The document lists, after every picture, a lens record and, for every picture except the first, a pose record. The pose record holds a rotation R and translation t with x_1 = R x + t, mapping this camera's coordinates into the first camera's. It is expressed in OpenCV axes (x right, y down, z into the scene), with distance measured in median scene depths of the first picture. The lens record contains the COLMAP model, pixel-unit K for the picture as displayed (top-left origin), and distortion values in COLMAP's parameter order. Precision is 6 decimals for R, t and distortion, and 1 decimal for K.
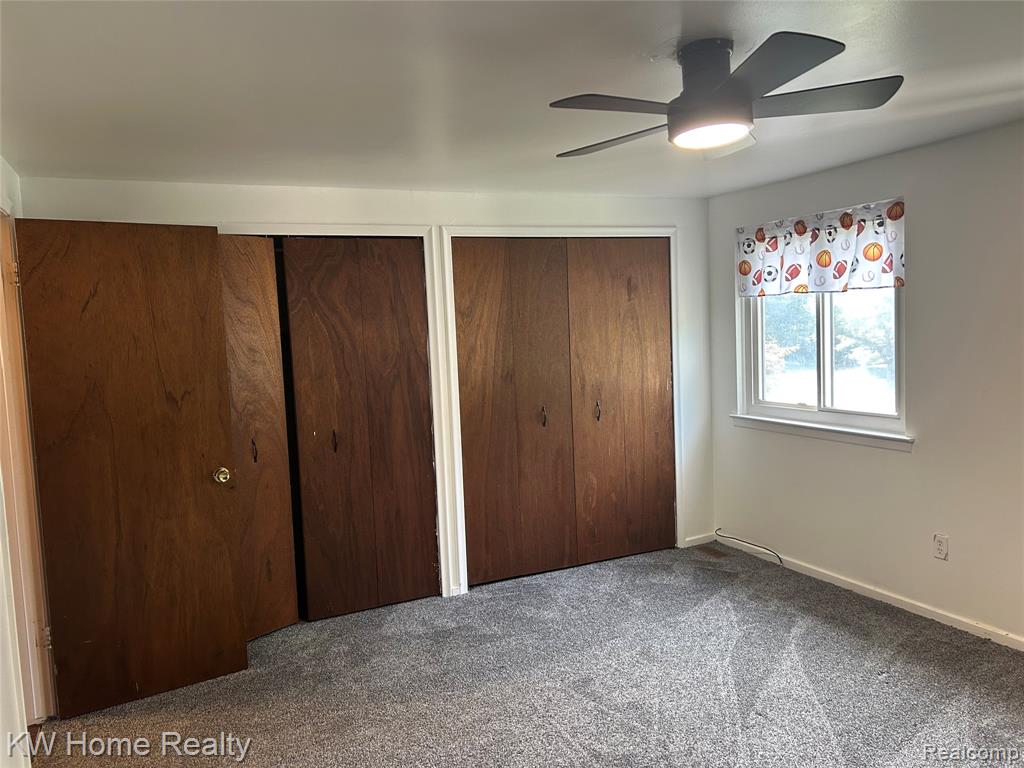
lens RADIAL K [[748.8, 0, 512.0], [0, 748.8, 384.0], [0, 0, 1]] dist [0.104803, -0.096932]
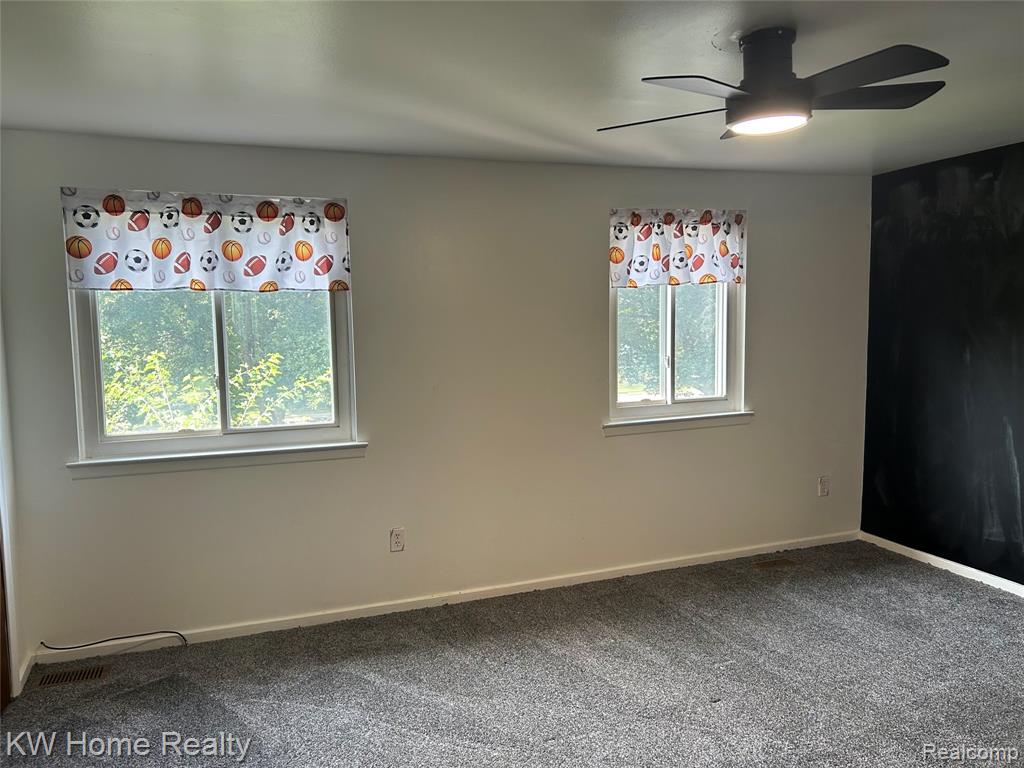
lens RADIAL K [[748.8, 0, 512.0], [0, 748.8, 384.0], [0, 0, 1]] dist [0.104803, -0.096932]
pose [[0.138690, -0.047753, 0.989184, -0.392267], [0.092908, 0.995059, 0.035011, -0.020436], [-0.985968, 0.087047, 0.142442, 0.613644]]
